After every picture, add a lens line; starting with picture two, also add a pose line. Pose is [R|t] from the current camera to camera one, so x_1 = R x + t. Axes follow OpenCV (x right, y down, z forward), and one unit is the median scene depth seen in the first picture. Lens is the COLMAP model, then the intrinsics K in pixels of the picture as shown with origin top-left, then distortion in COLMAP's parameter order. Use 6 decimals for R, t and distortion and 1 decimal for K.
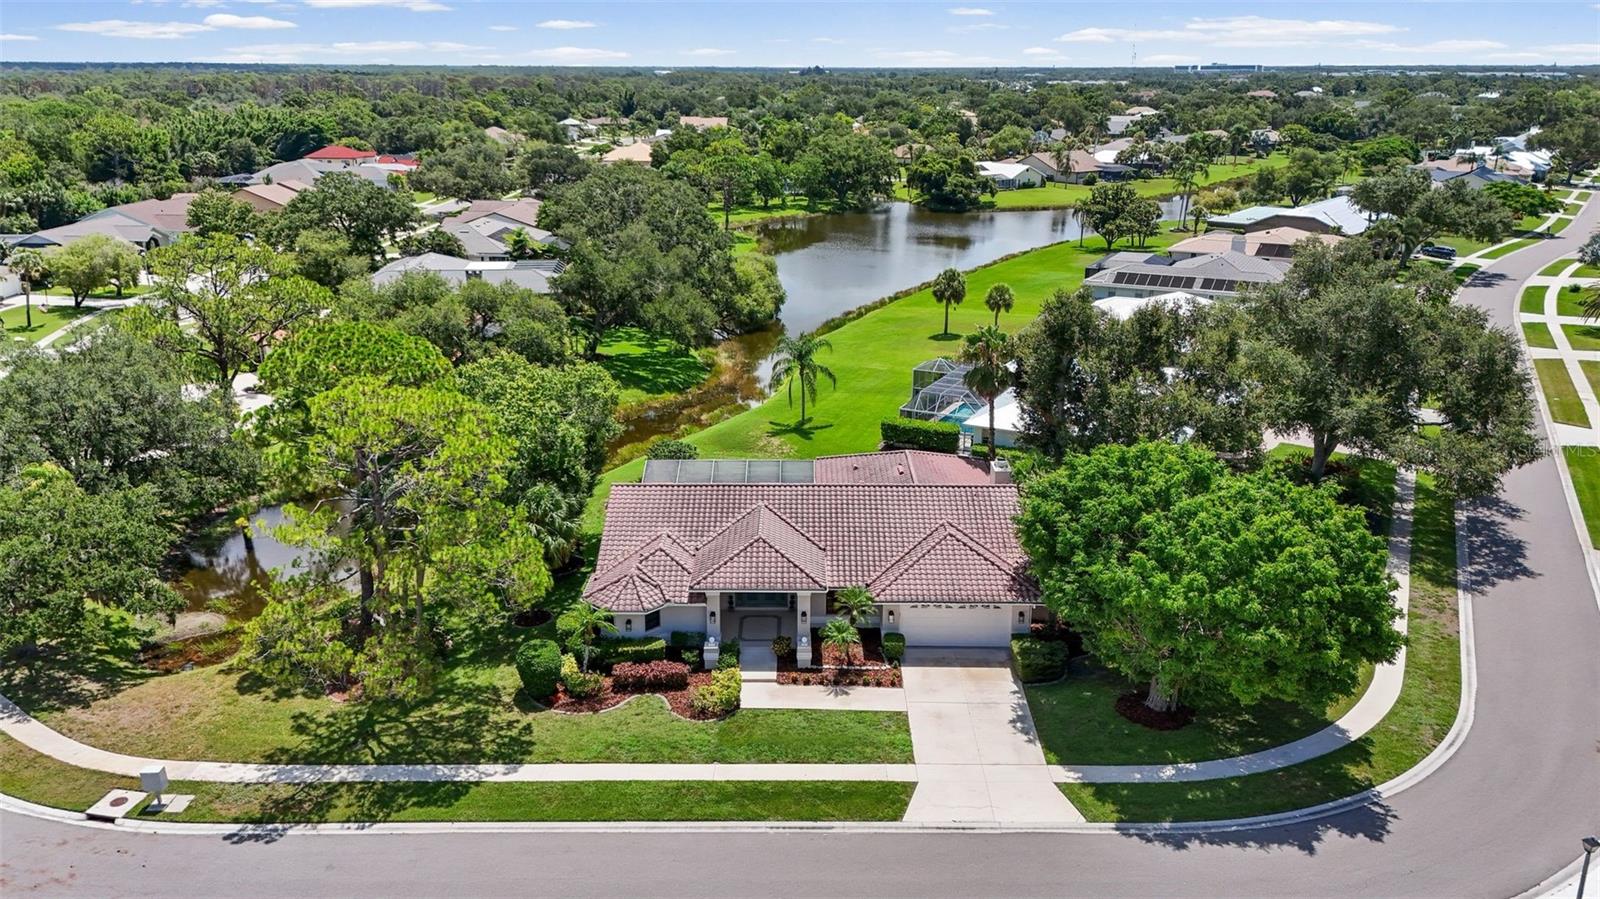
lens RADIAL K [[1204.7, 0, 809.6], [0, 1204.7, 425.1], [0, 0, 1]] dist [0.085690, -0.091973]
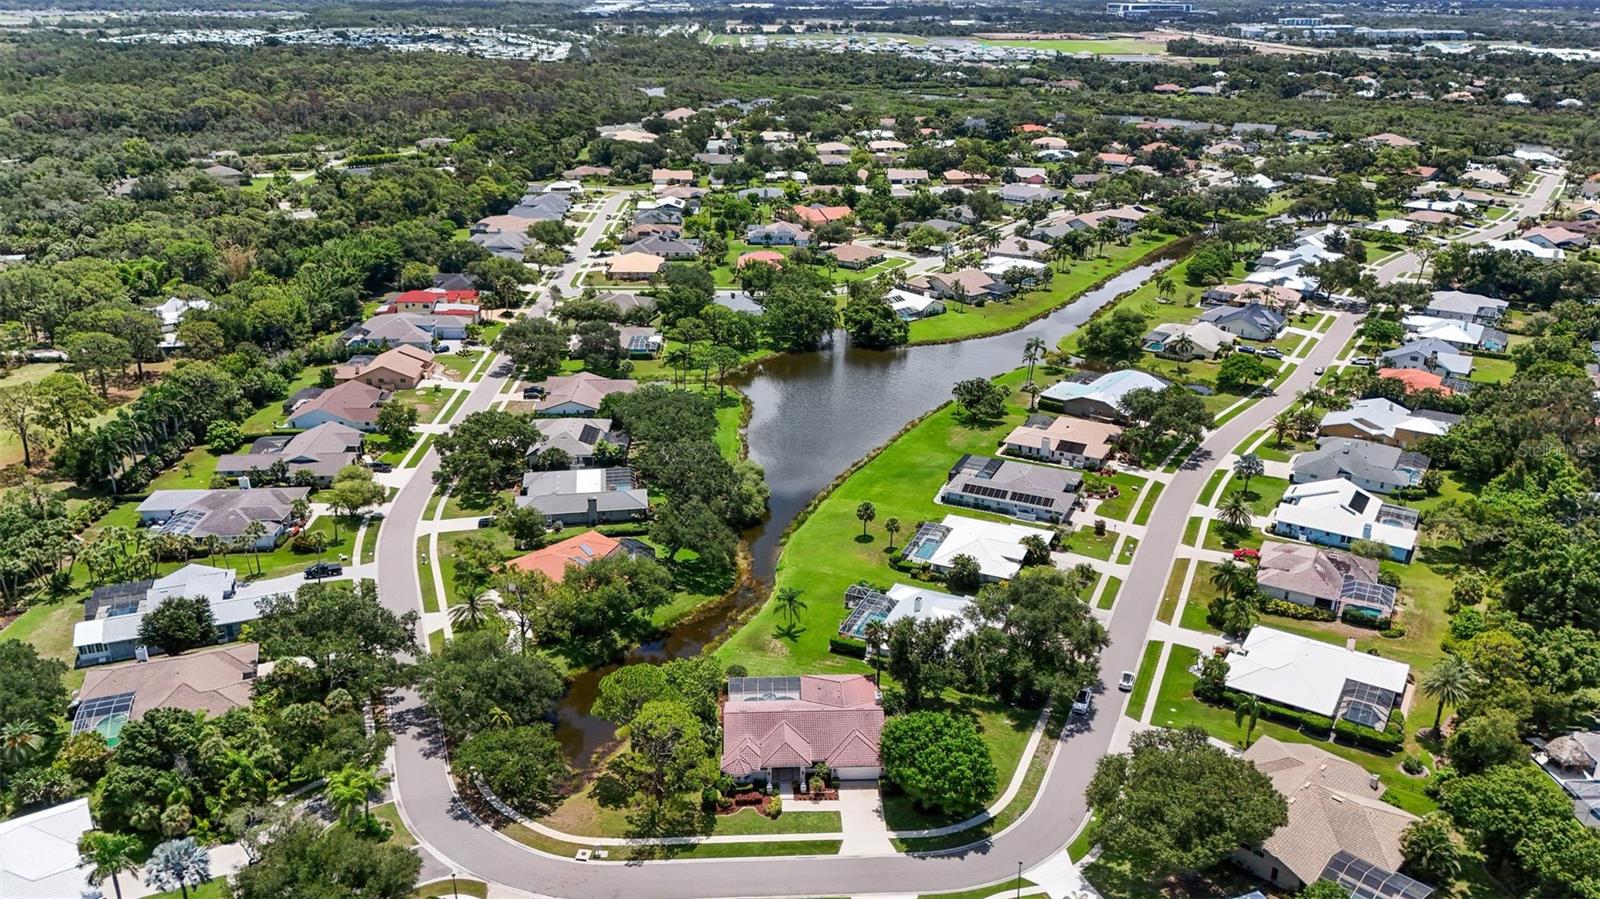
lens RADIAL K [[1190.1, 0, 800.0], [0, 1190.1, 449.5], [0, 0, 1]] dist [0.075657, -0.079384]
pose [[0.999210, -0.019849, 0.034419, -0.092392], [0.016553, 0.995479, 0.093530, -0.852476], [-0.036120, -0.092886, 0.995021, -1.680256]]
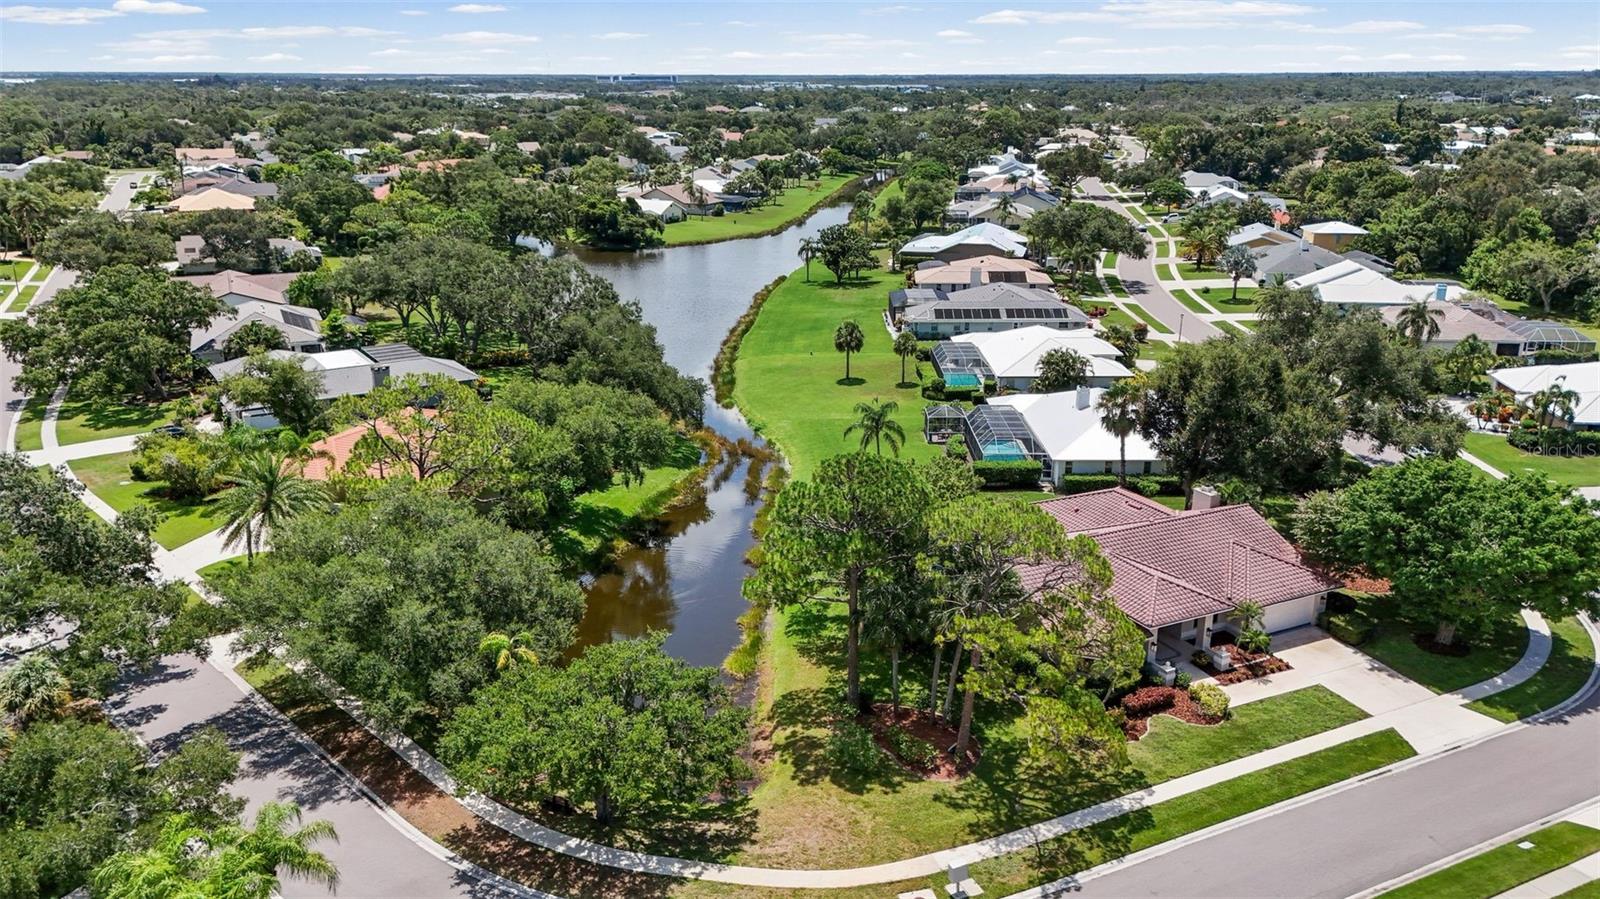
lens RADIAL K [[1190.1, 0, 800.0], [0, 1190.1, 449.5], [0, 0, 1]] dist [0.075657, -0.079384]
pose [[0.895843, -0.137566, 0.422542, -0.946083], [0.130275, 0.990399, 0.046241, -0.155151], [-0.424846, 0.013622, 0.905163, 0.024443]]
